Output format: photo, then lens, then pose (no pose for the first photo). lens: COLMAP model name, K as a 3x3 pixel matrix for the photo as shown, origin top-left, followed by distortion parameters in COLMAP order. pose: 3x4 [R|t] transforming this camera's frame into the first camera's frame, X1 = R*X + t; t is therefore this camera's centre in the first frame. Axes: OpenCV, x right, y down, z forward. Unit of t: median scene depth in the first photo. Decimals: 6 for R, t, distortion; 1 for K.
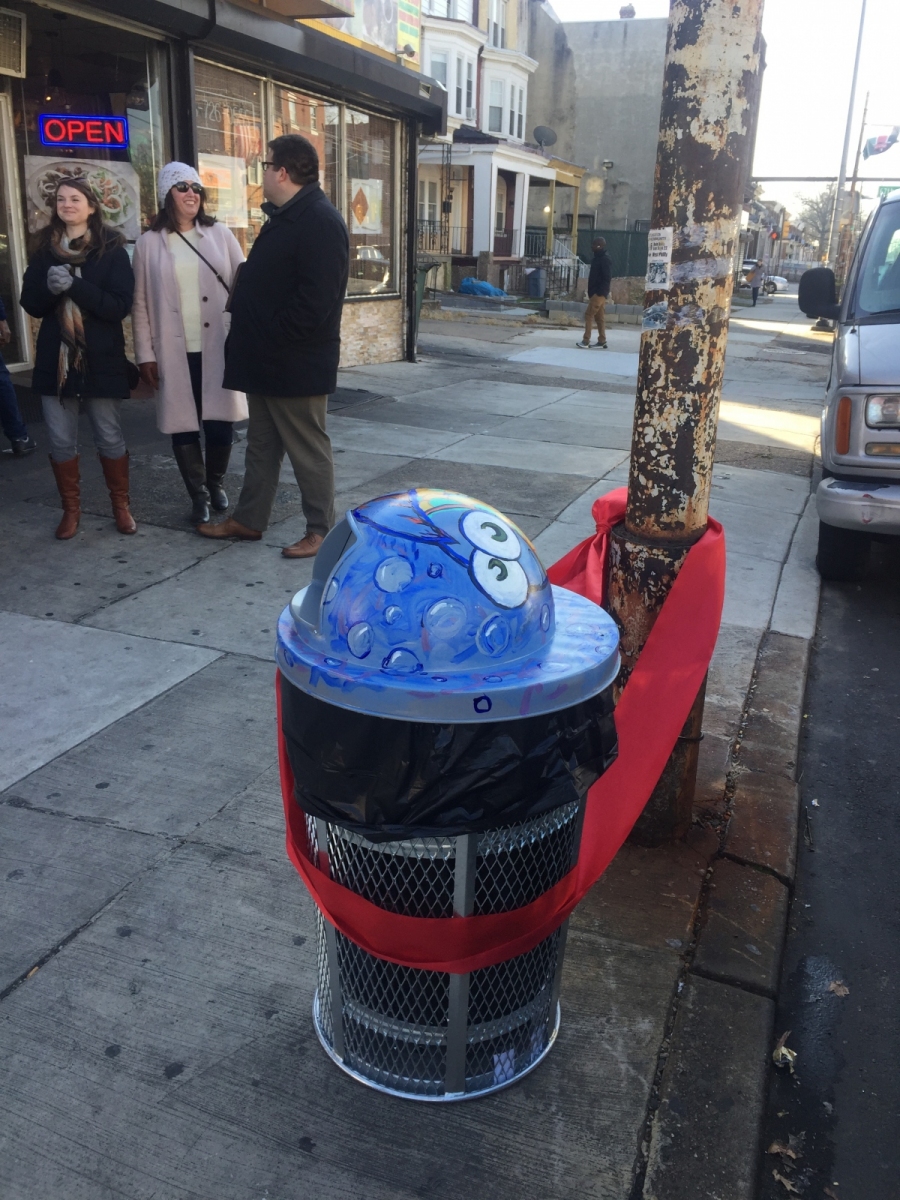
lens RADIAL K [[1012.0, 0, 454.7], [0, 1012.0, 606.2], [0, 0, 1]] dist [0.067647, -0.081046]
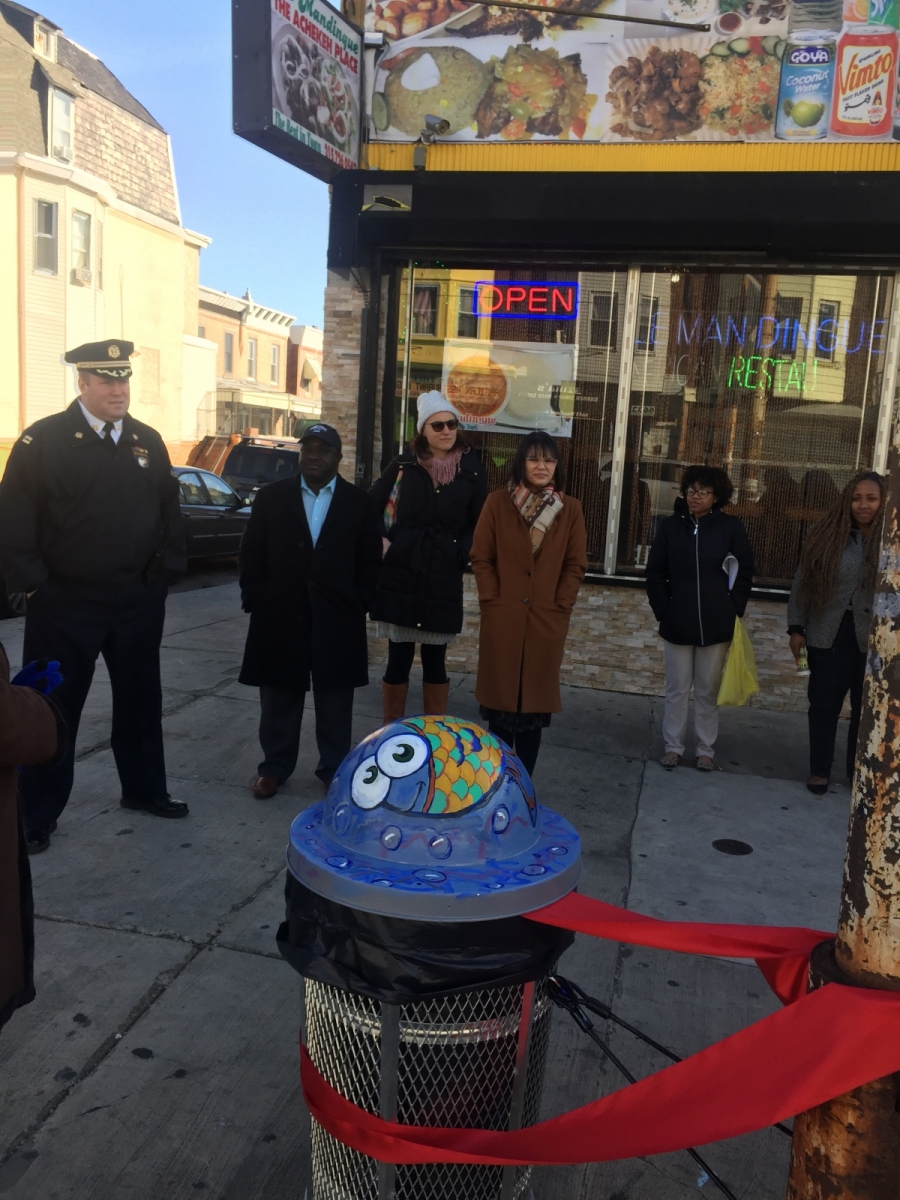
lens RADIAL K [[1012.0, 0, 462.2], [0, 1012.0, 596.3], [0, 0, 1]] dist [0.067647, -0.081046]
pose [[0.096871, 0.108531, -0.989362, 0.926732], [-0.384244, 0.921051, 0.063415, -0.264410], [0.918135, 0.374014, 0.130925, 0.622643]]
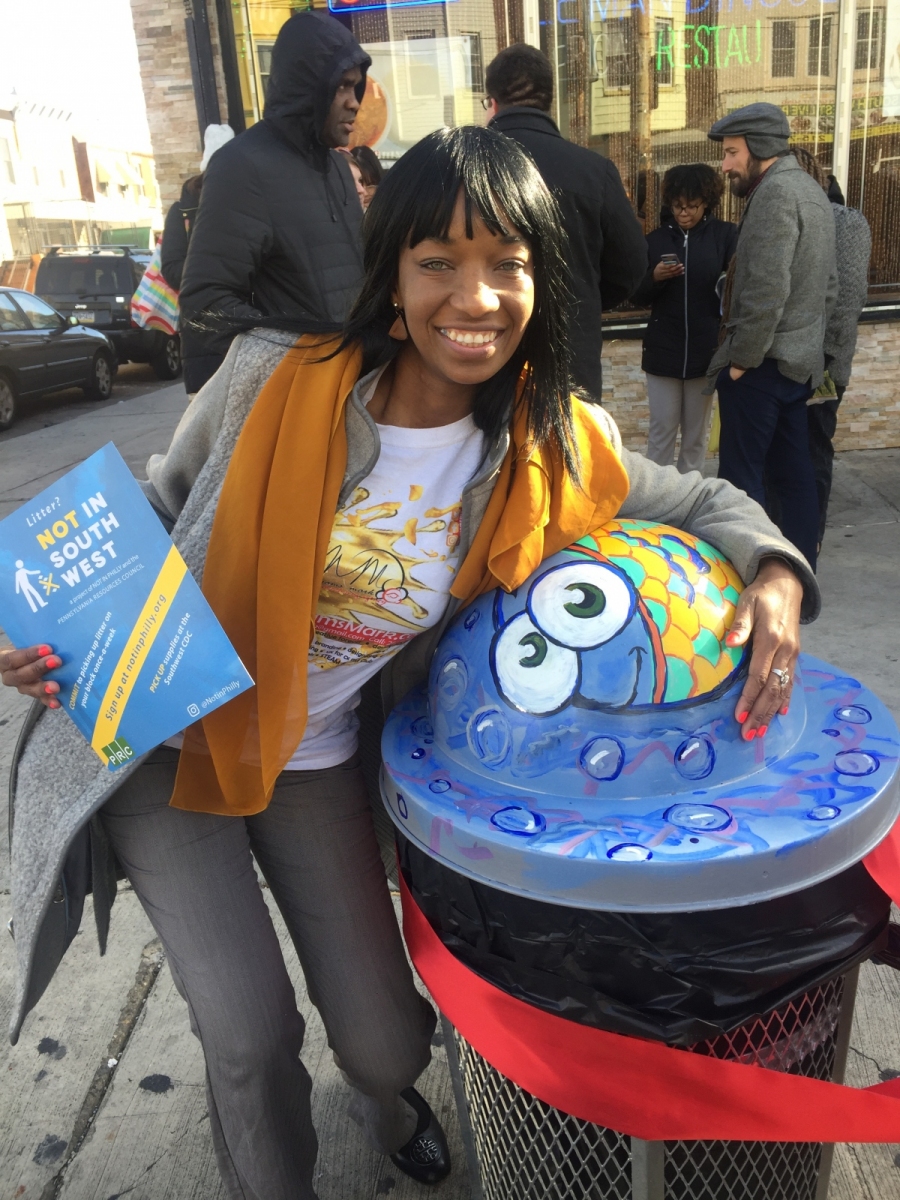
lens RADIAL K [[1012.0, 0, 449.2], [0, 1012.0, 574.0], [0, 0, 1]] dist [0.067647, -0.081046]
pose [[0.243809, 0.249824, -0.937094, 0.467619], [-0.244225, 0.950929, 0.189971, -0.143657], [0.938569, 0.182545, 0.292858, 0.540579]]
